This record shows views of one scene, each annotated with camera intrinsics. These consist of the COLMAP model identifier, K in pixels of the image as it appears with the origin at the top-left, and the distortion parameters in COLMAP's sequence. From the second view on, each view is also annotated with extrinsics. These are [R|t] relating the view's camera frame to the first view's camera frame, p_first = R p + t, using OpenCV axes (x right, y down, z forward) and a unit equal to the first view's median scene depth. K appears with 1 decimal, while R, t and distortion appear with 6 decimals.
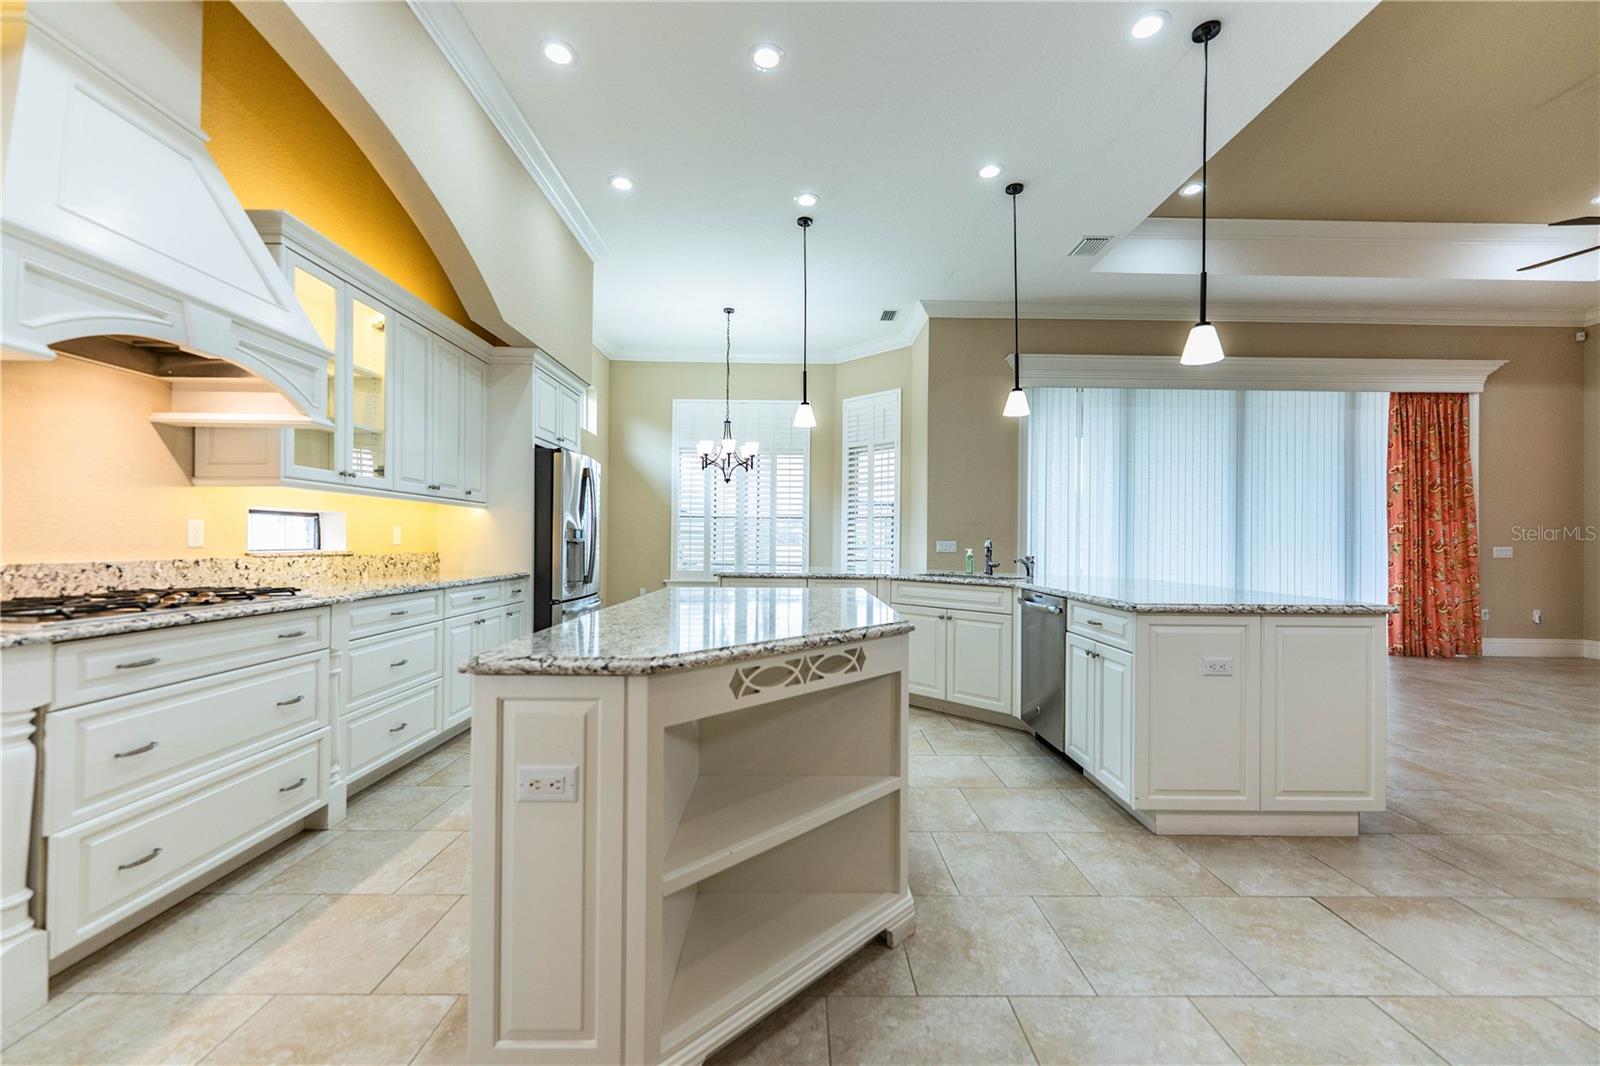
lens RADIAL K [[639.8, 0, 801.8], [0, 639.8, 538.6], [0, 0, 1]] dist [0.002672, -0.001215]
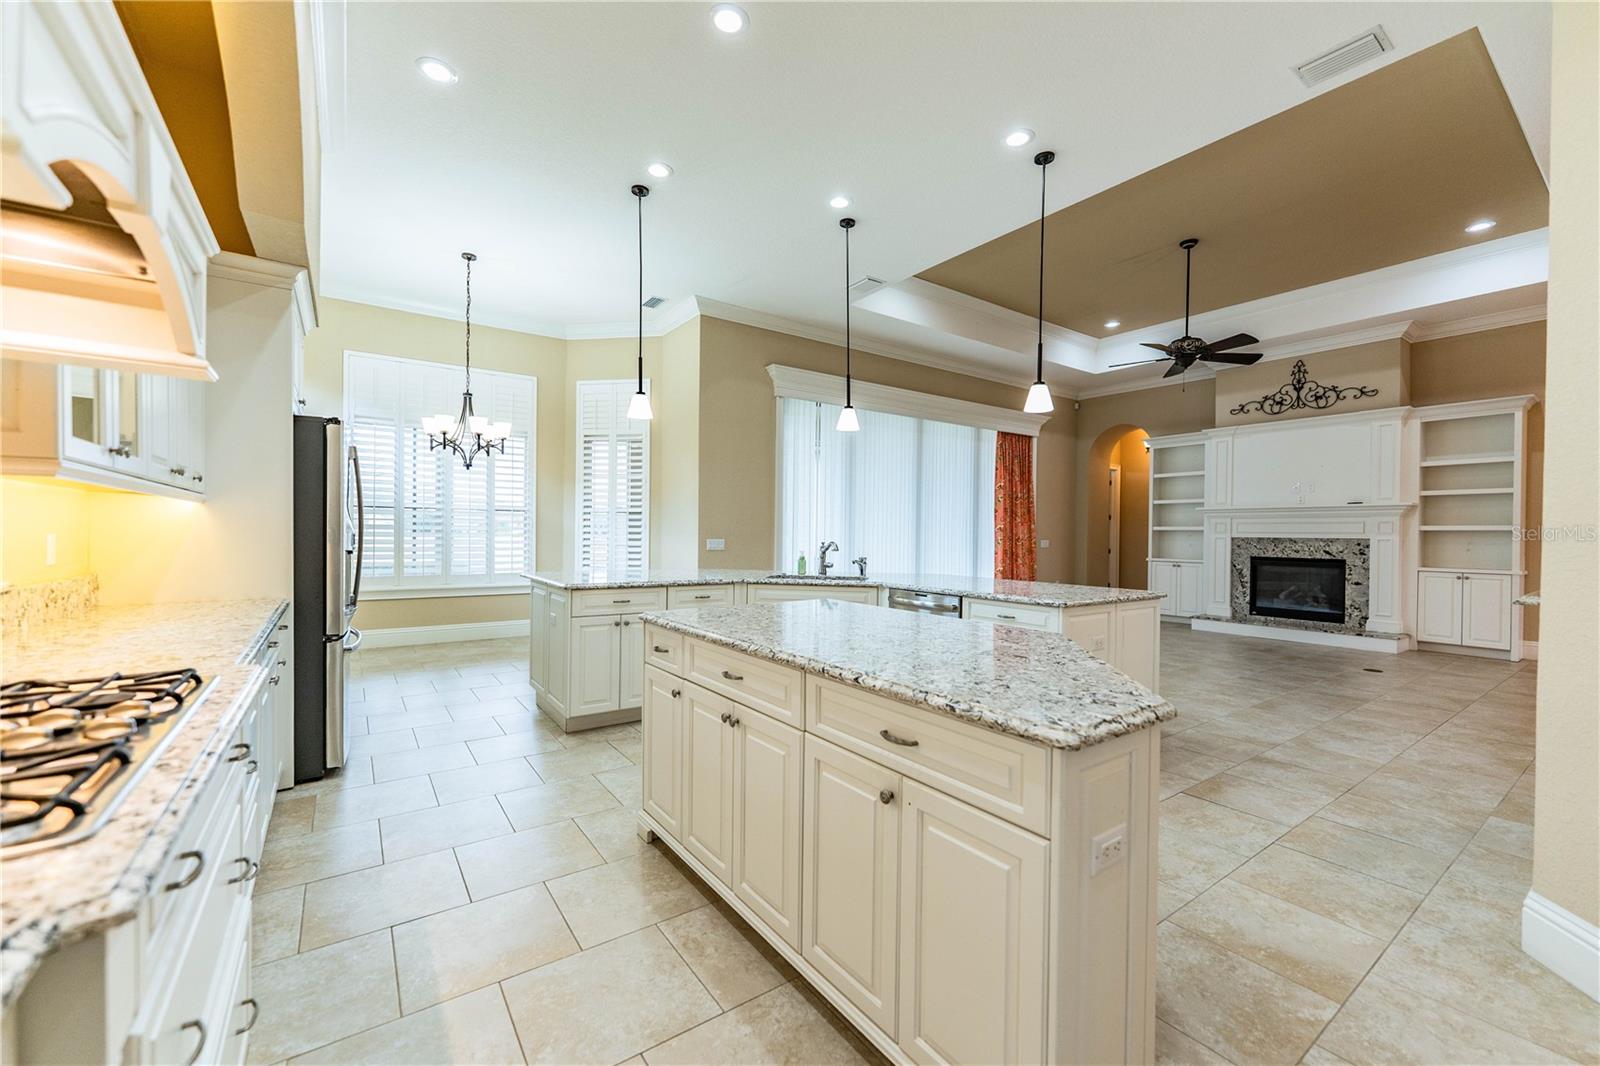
lens RADIAL K [[639.8, 0, 801.0], [0, 639.8, 537.8], [0, 0, 1]] dist [0.002672, -0.001215]
pose [[0.821563, -0.006072, 0.570085, -0.295844], [-0.005420, 0.999815, 0.018459, -0.021504], [-0.570092, -0.018255, 0.821378, 0.109099]]
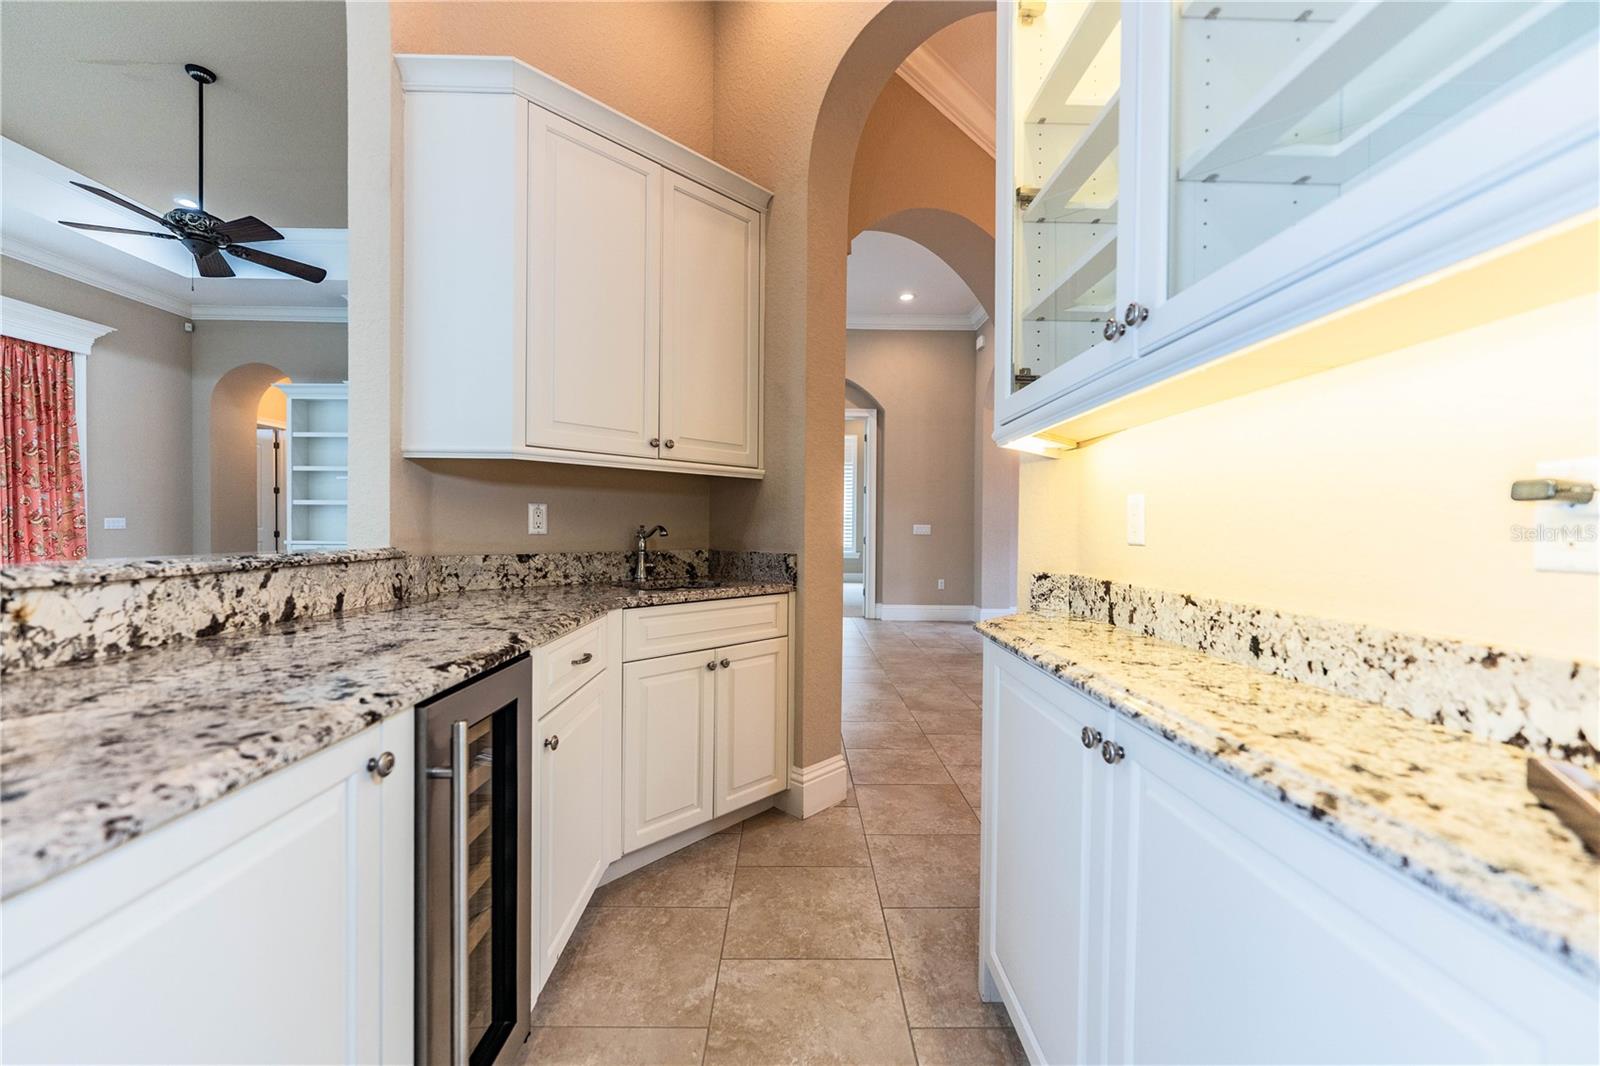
lens RADIAL K [[639.8, 0, 800.4], [0, 639.8, 534.2], [0, 0, 1]] dist [0.002672, -0.001215]
pose [[0.000485, -0.020807, 0.999783, 0.131901], [-0.013396, 0.999694, 0.020811, 0.004167], [-0.999910, -0.013403, 0.000206, -0.071143]]
